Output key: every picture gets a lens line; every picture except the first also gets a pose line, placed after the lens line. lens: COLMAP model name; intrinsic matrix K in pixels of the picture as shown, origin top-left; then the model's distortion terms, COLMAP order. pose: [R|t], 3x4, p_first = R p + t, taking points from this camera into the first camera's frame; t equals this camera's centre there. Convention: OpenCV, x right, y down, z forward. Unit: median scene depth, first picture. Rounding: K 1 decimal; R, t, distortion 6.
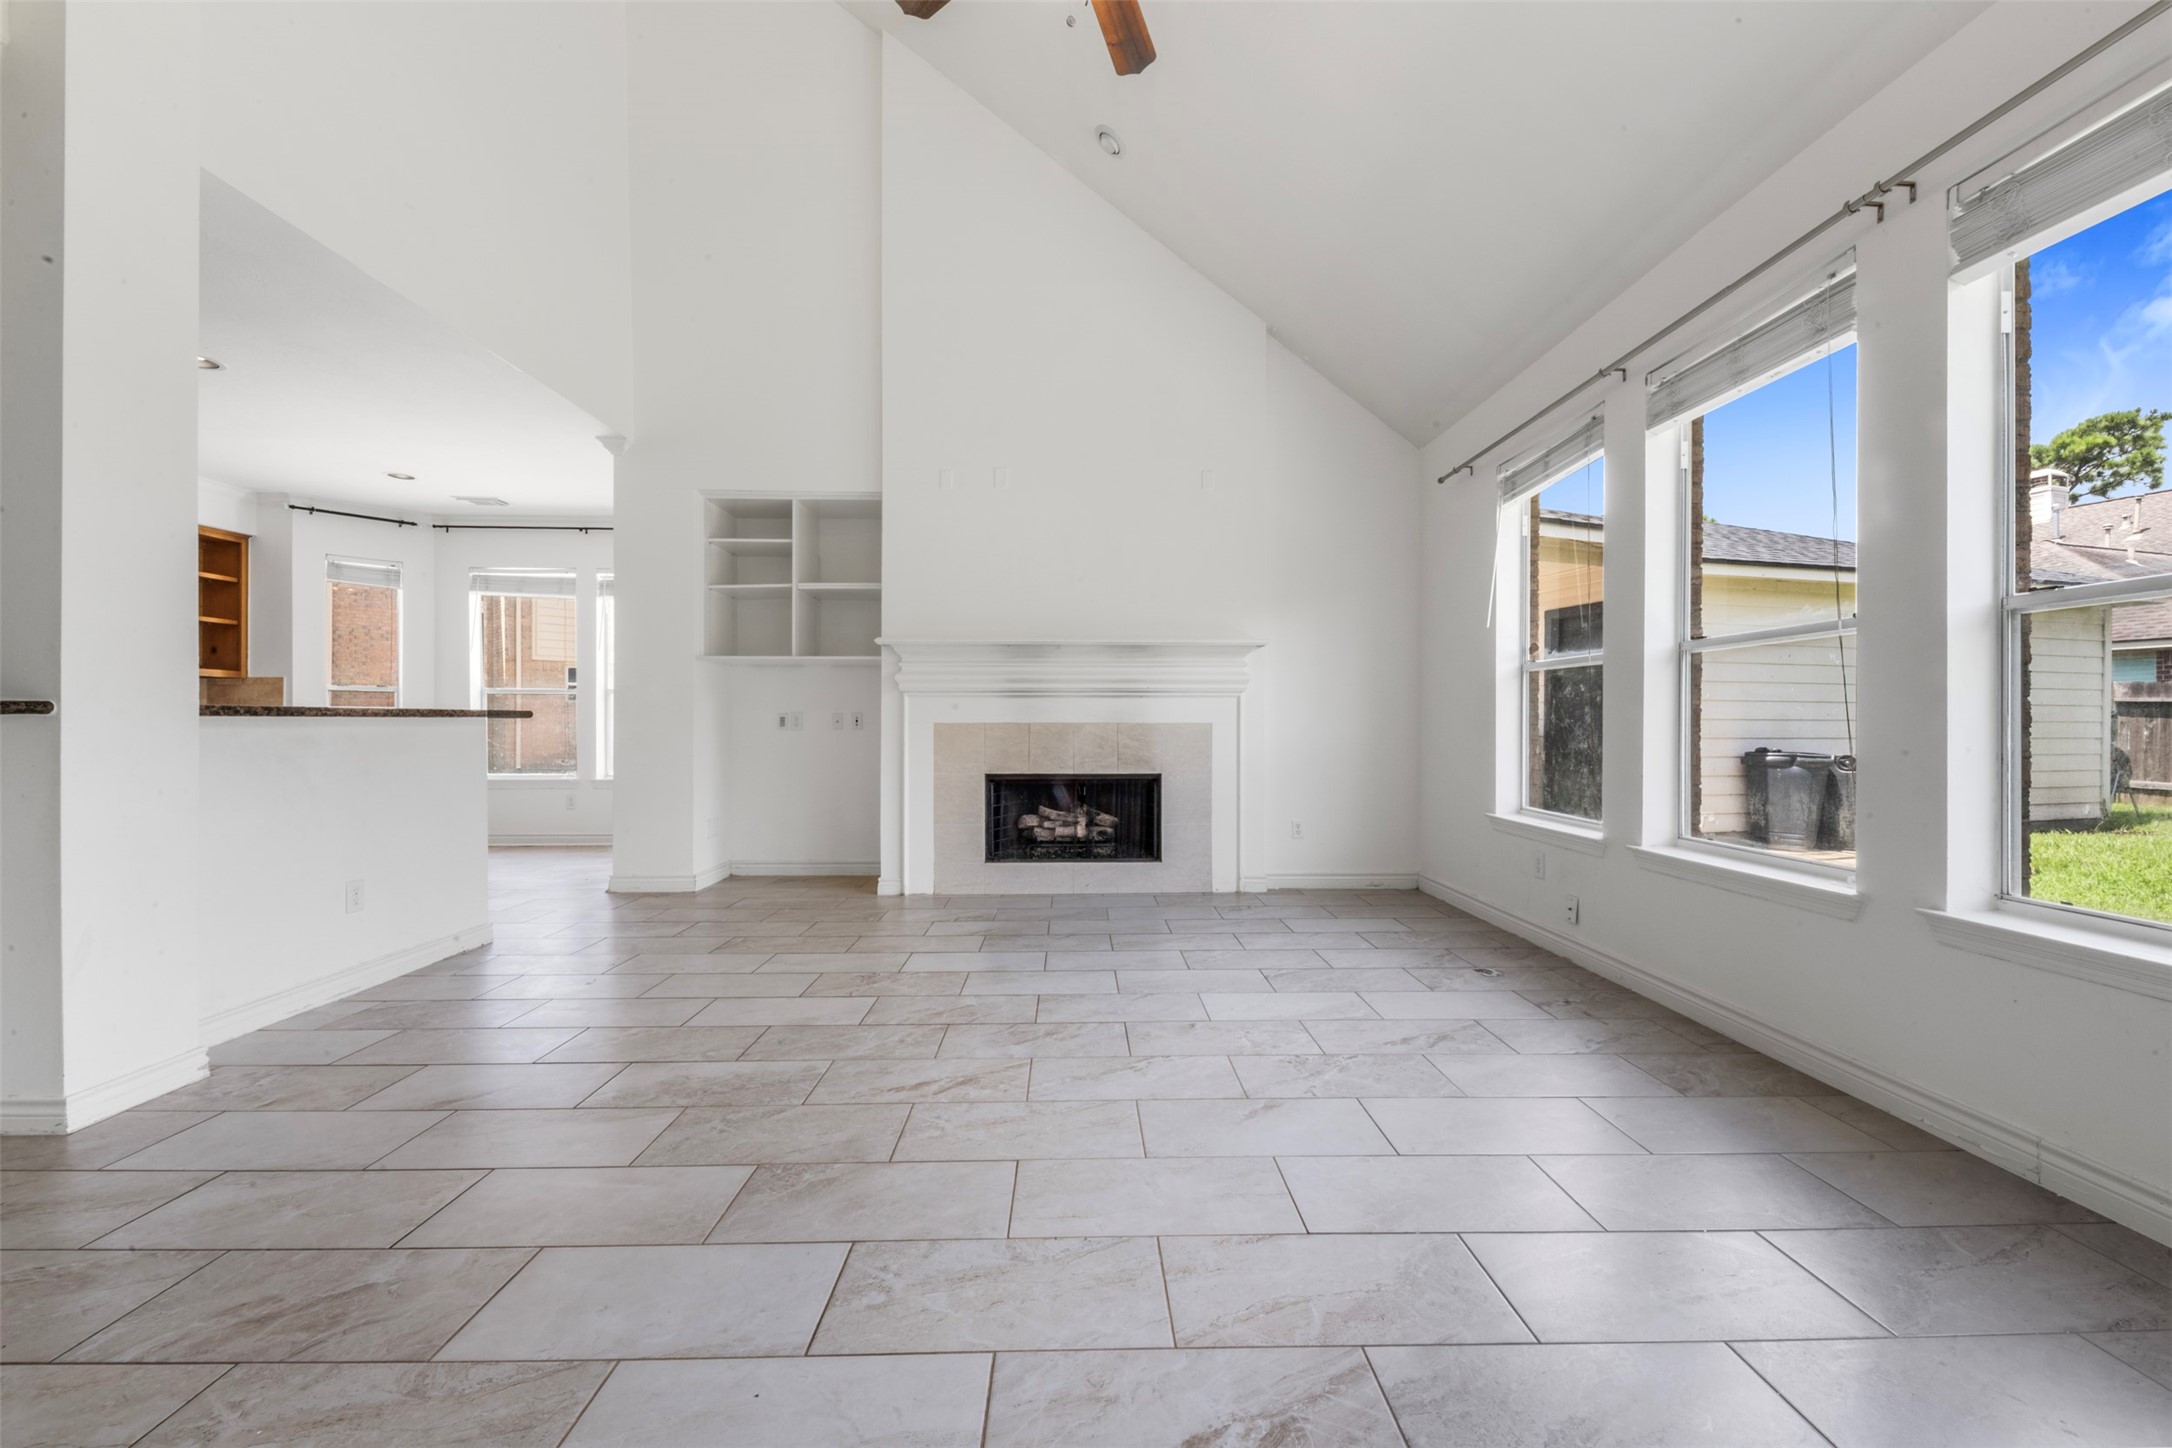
lens RADIAL K [[850.5, 0, 1098.5], [0, 850.5, 725.4], [0, 0, 1]] dist [-0.001176, -0.002053]
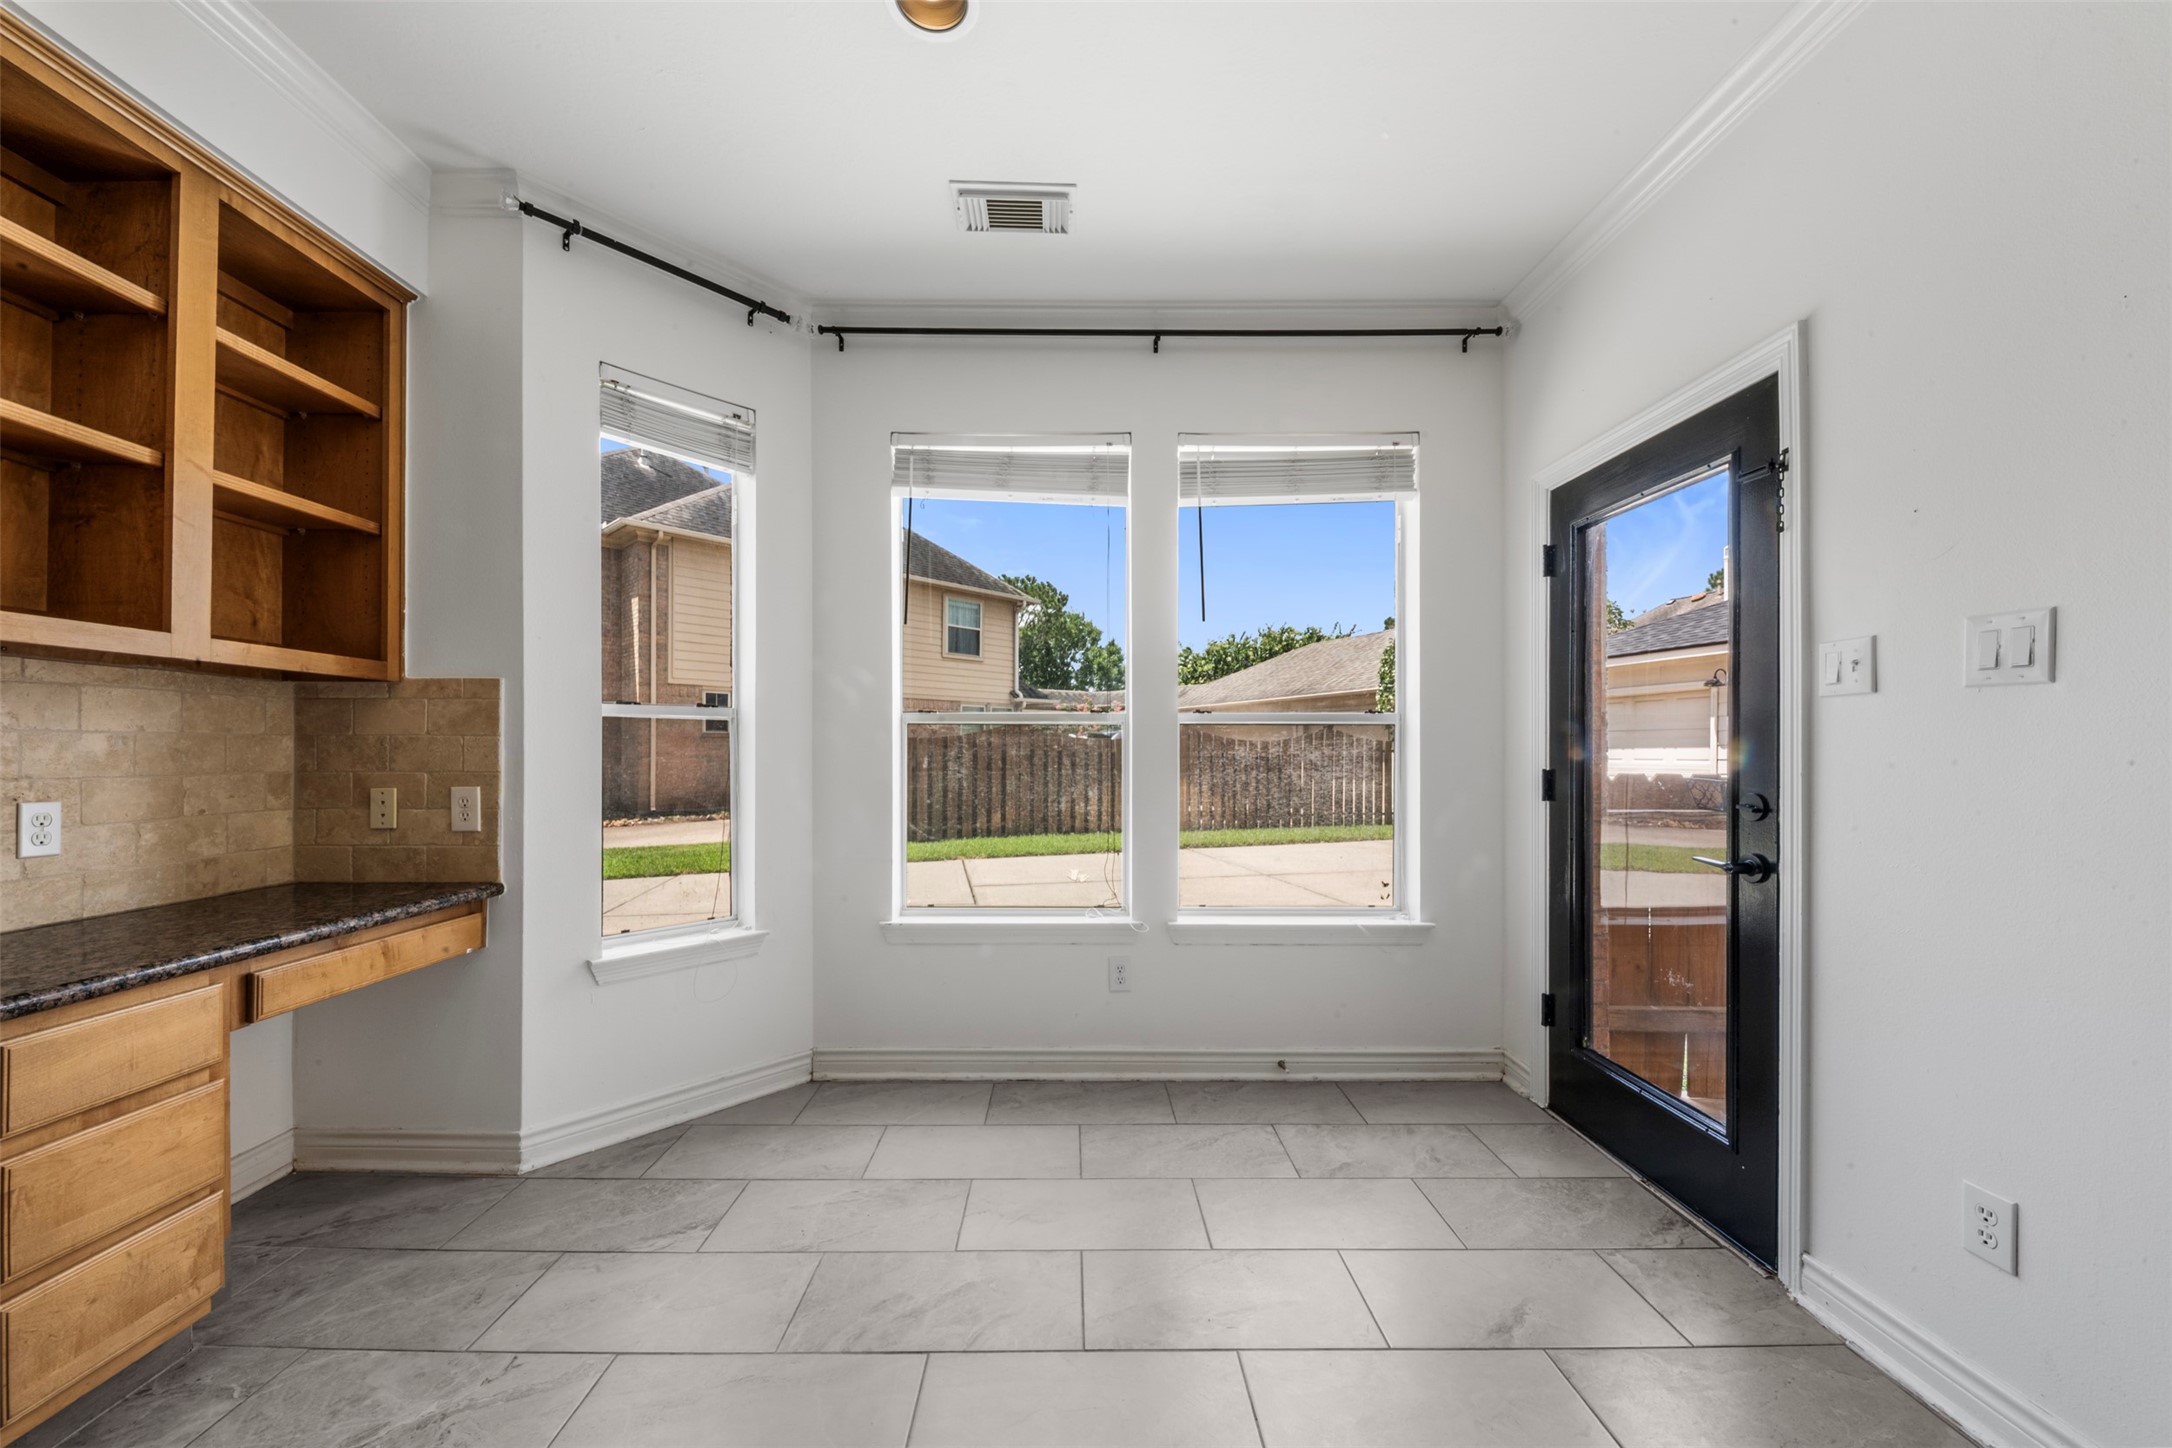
lens RADIAL K [[788.4, 0, 1070.9], [0, 788.4, 747.4], [0, 0, 1]] dist [0.003337, -0.001531]
pose [[0.999325, 0.001833, -0.036683, -0.853697], [-0.002071, 0.999977, -0.006446, -0.030782], [0.036670, 0.006518, 0.999306, 0.813960]]
